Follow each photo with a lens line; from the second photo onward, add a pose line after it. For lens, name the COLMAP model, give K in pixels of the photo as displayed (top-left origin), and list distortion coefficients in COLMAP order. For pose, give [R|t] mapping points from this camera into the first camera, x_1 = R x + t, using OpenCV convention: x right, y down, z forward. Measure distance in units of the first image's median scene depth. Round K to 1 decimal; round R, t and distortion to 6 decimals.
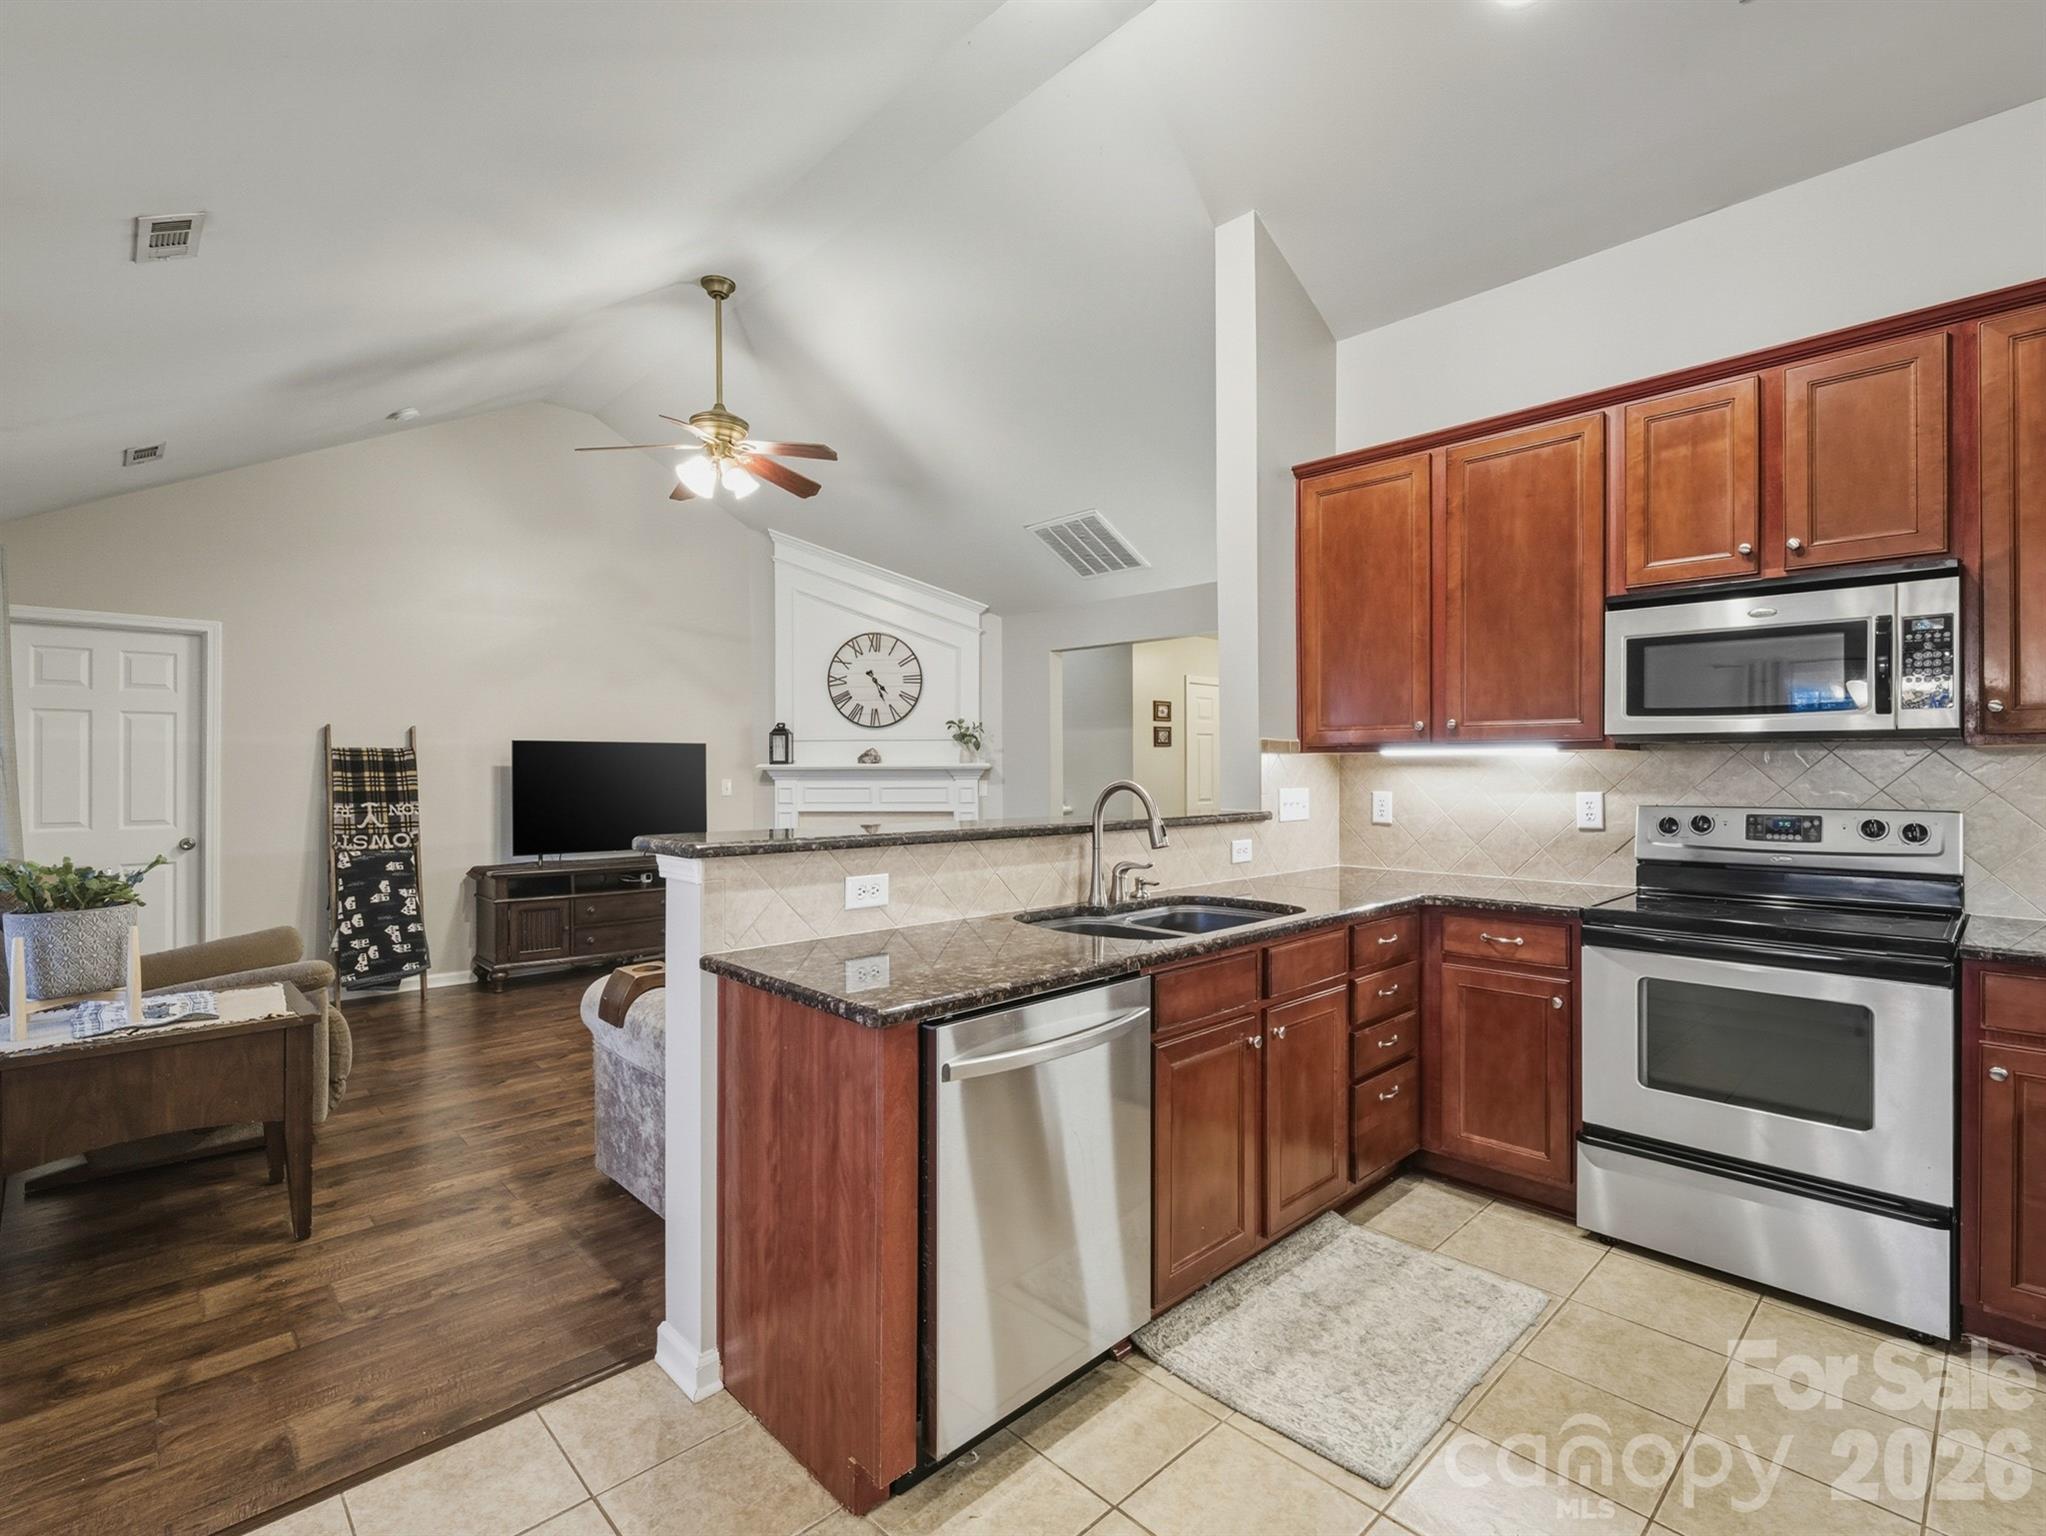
lens RADIAL K [[968.2, 0, 1015.1], [0, 968.2, 769.7], [0, 0, 1]] dist [-0.000662, -0.003550]
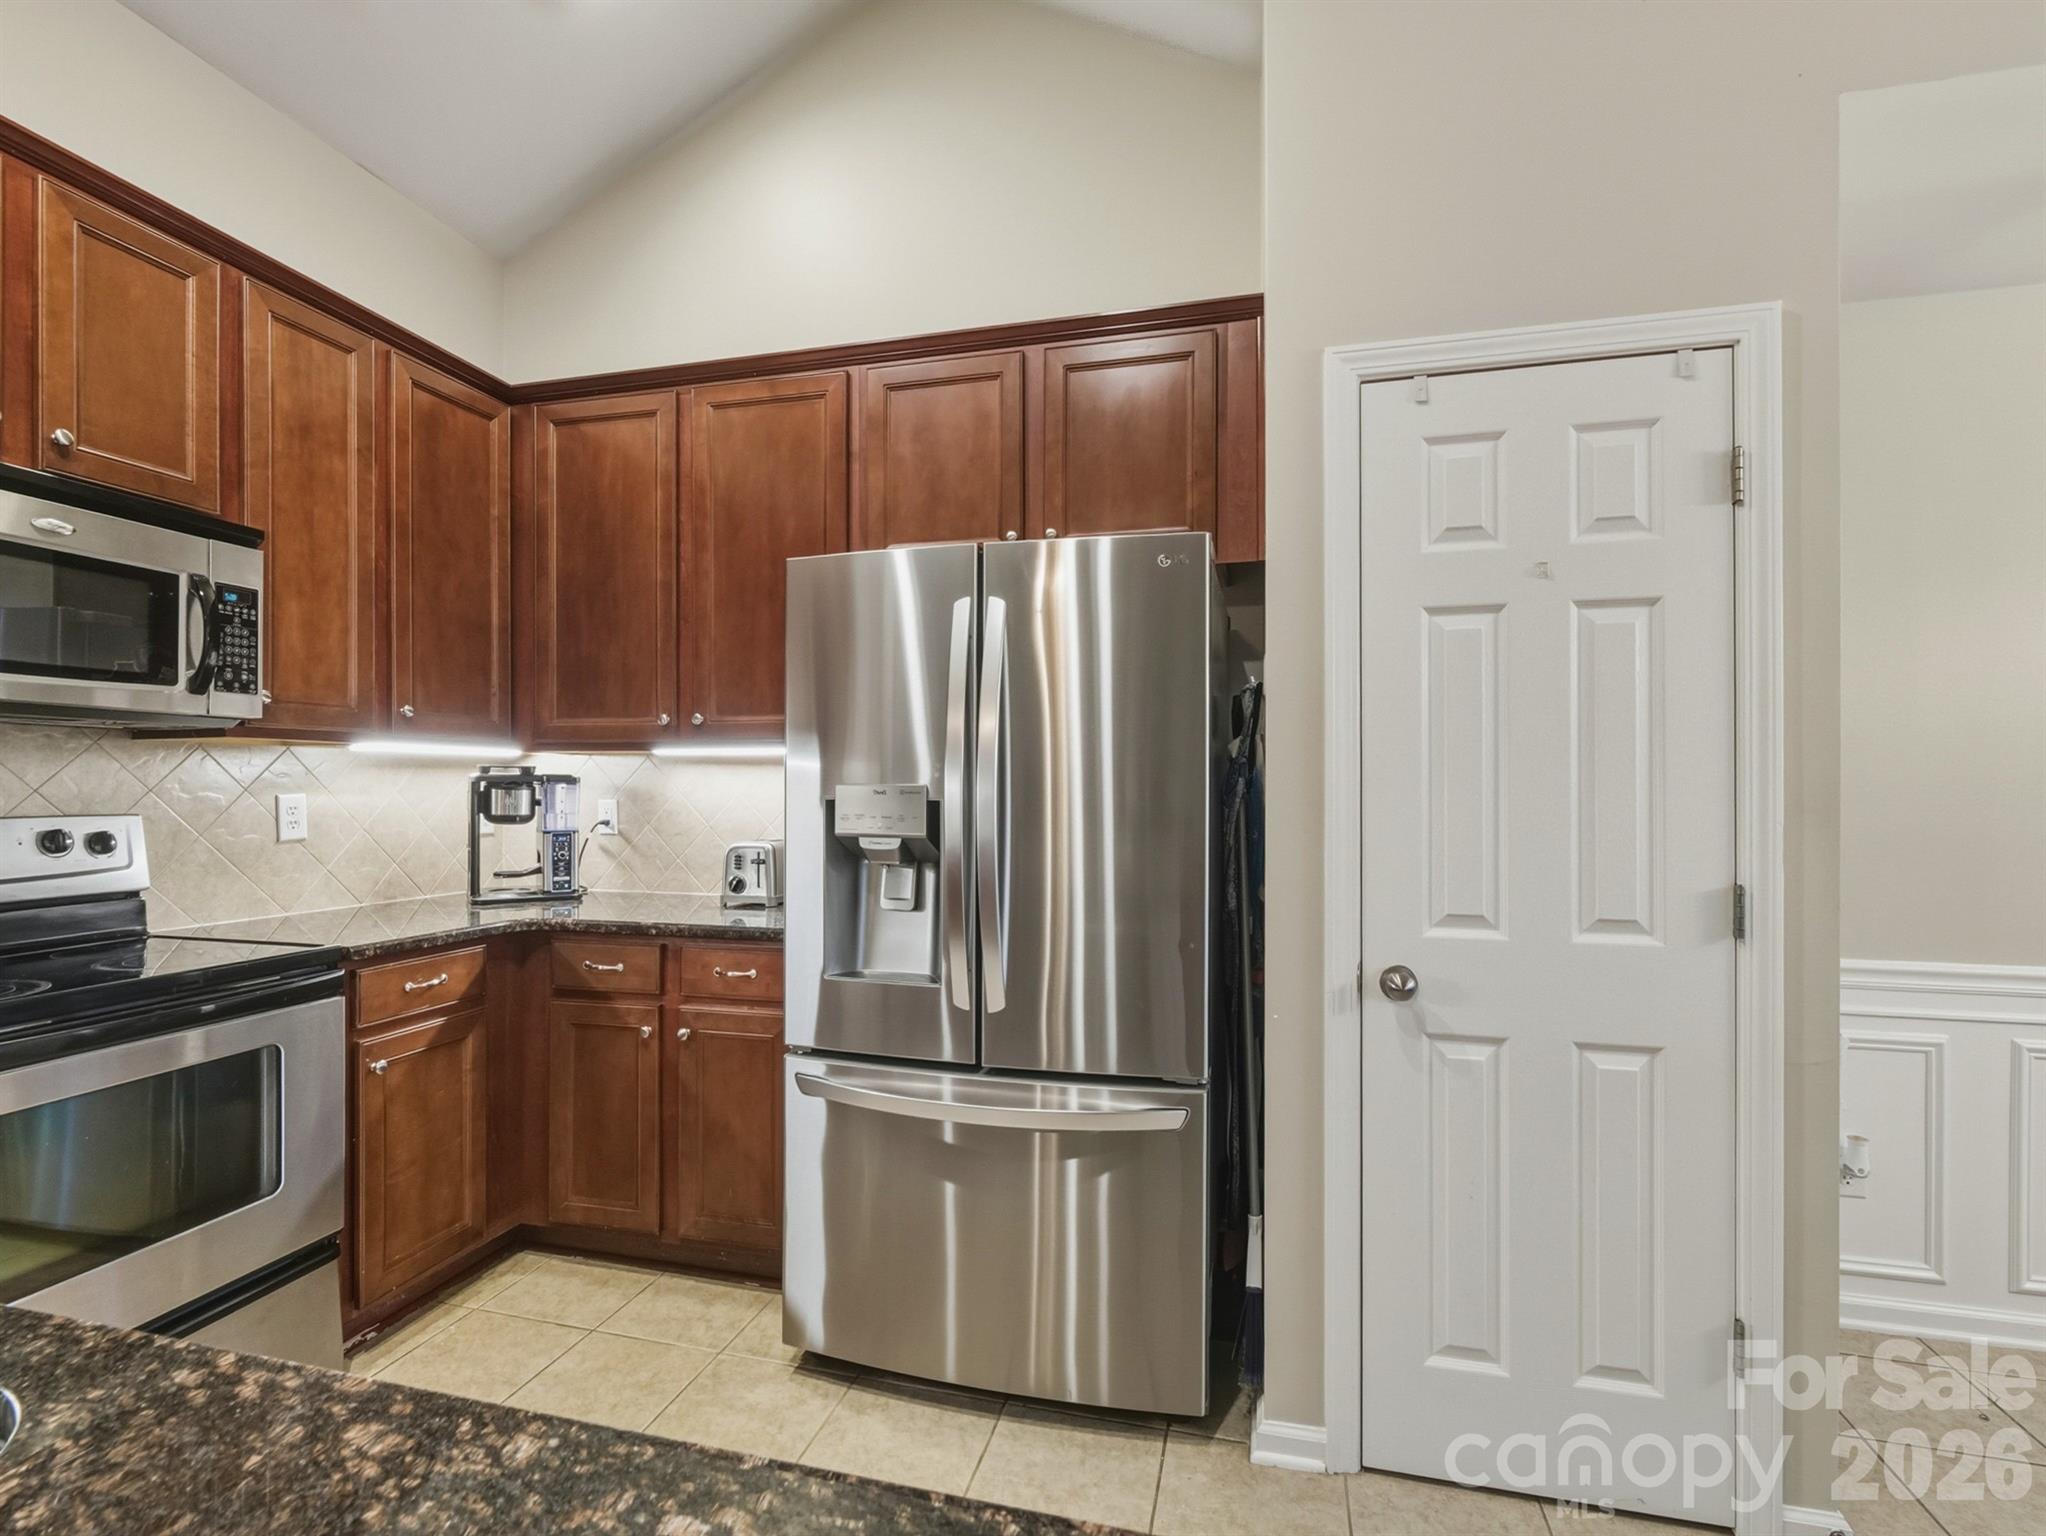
lens RADIAL K [[968.2, 0, 1016.9], [0, 968.2, 785.9], [0, 0, 1]] dist [-0.000662, -0.003550]
pose [[-0.531023, -0.000417, 0.847357, -0.077654], [-0.000197, 1.000000, 0.000368, 0.009141], [-0.847357, 0.000029, -0.531023, 0.405670]]
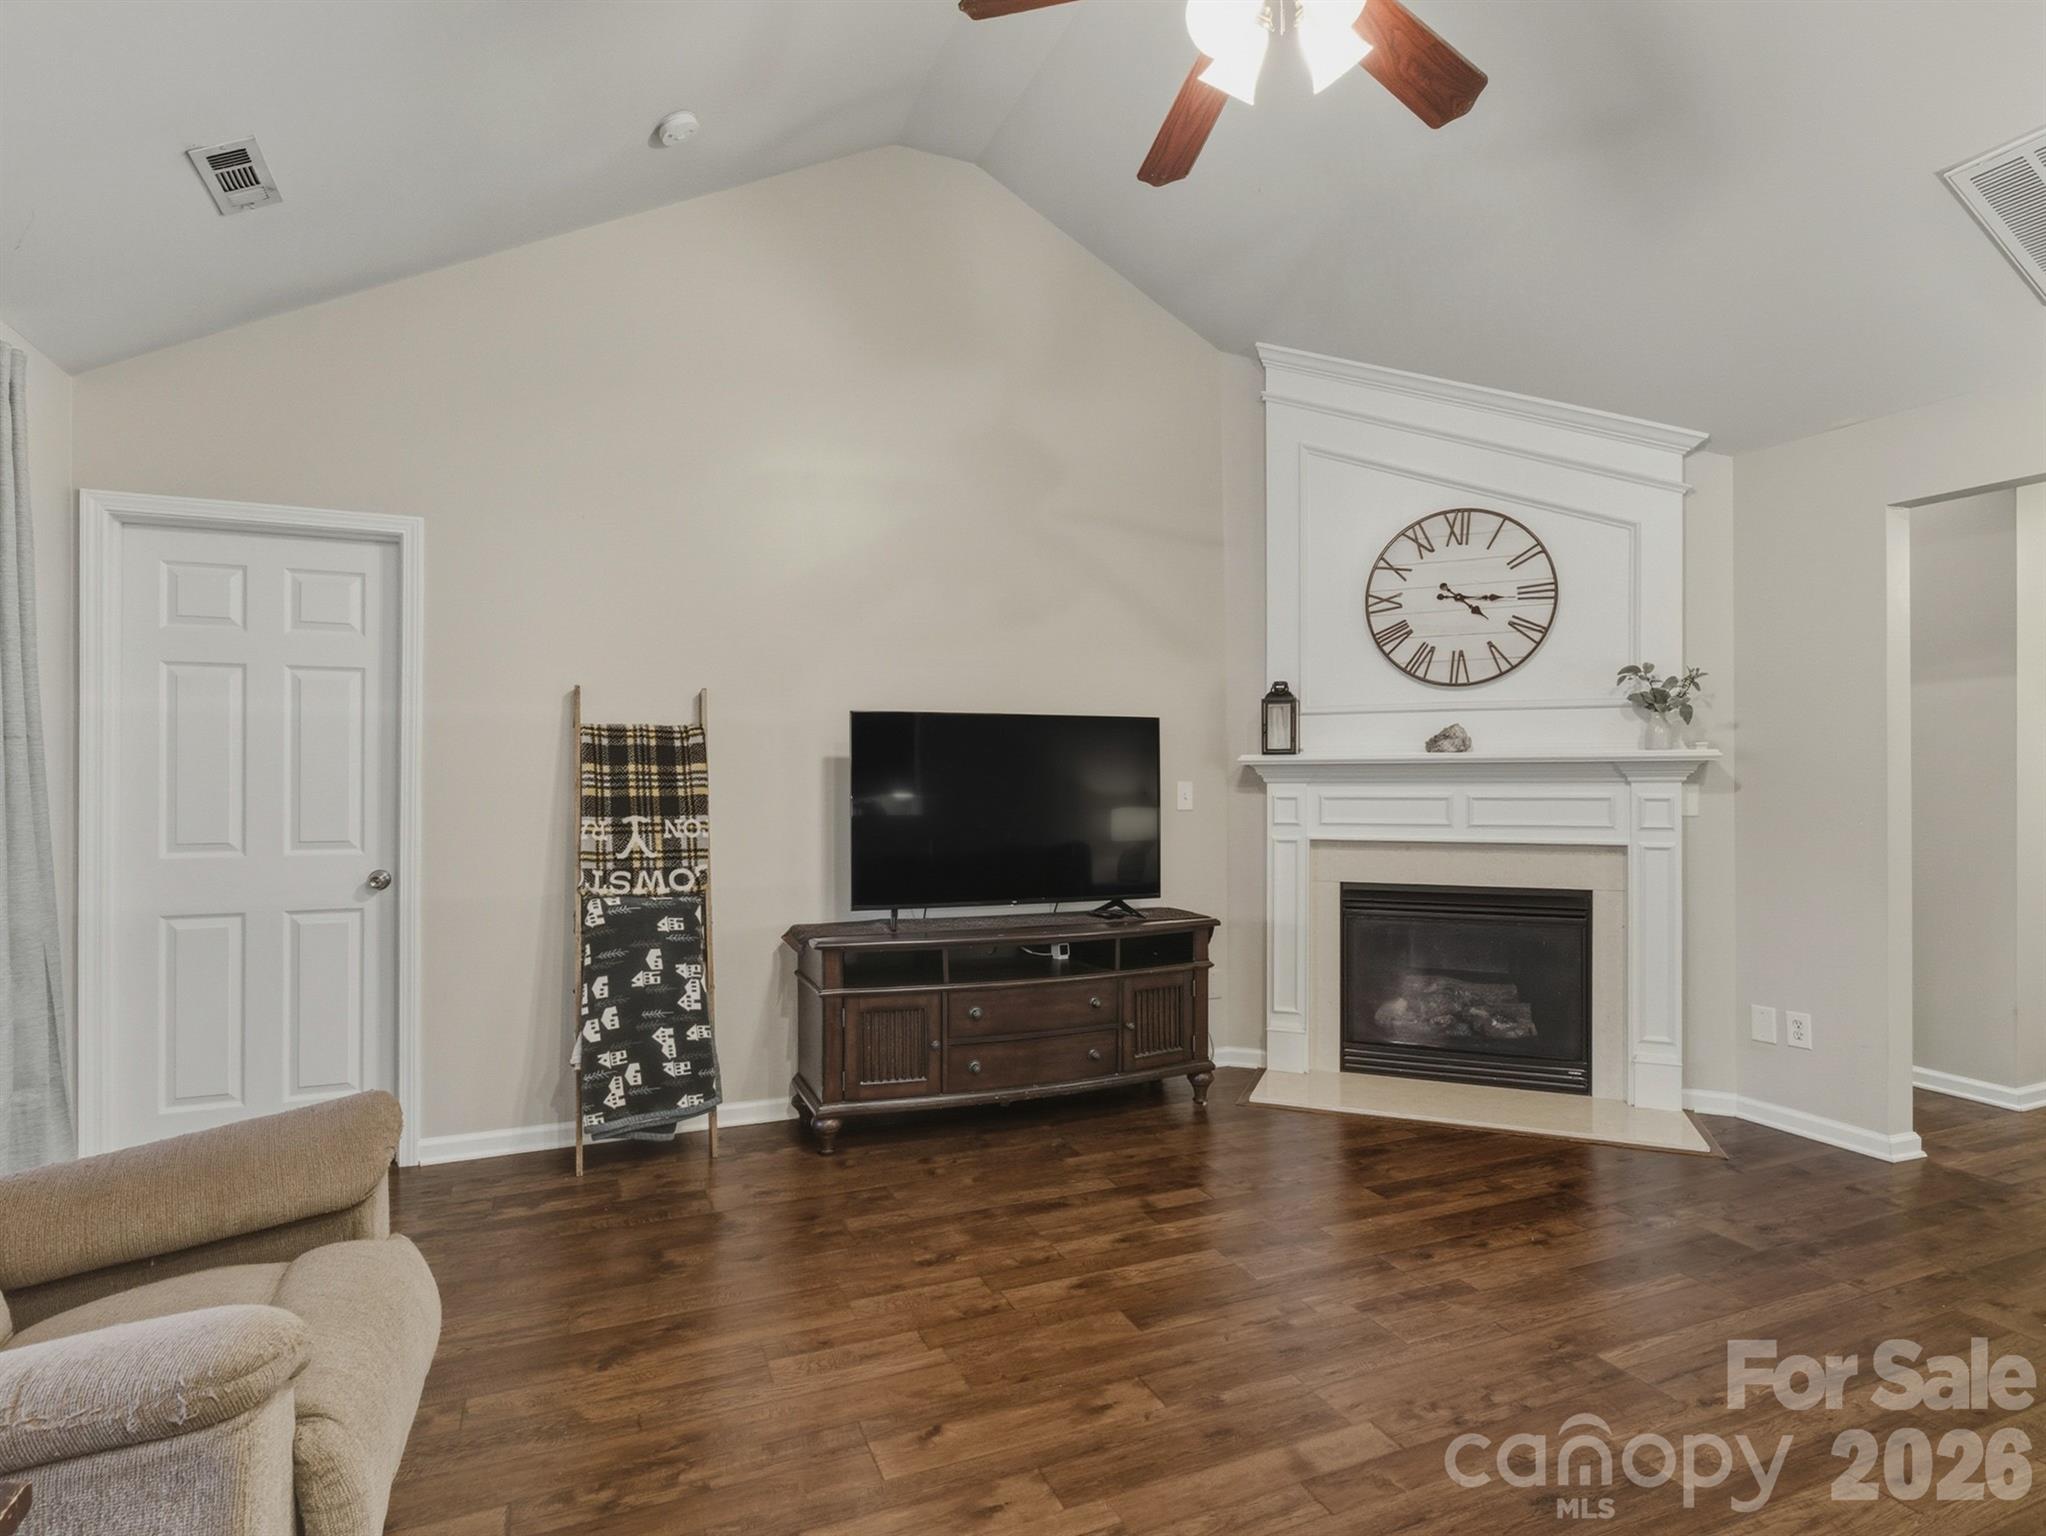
lens RADIAL K [[1063.6, 0, 1003.7], [0, 1063.6, 781.7], [0, 0, 1]] dist [0.001395, -0.001660]
pose [[0.935346, 0.001879, -0.353729, -0.241729], [-0.001304, 0.999997, 0.001864, 0.012438], [0.353731, -0.001282, 0.935346, 0.505616]]
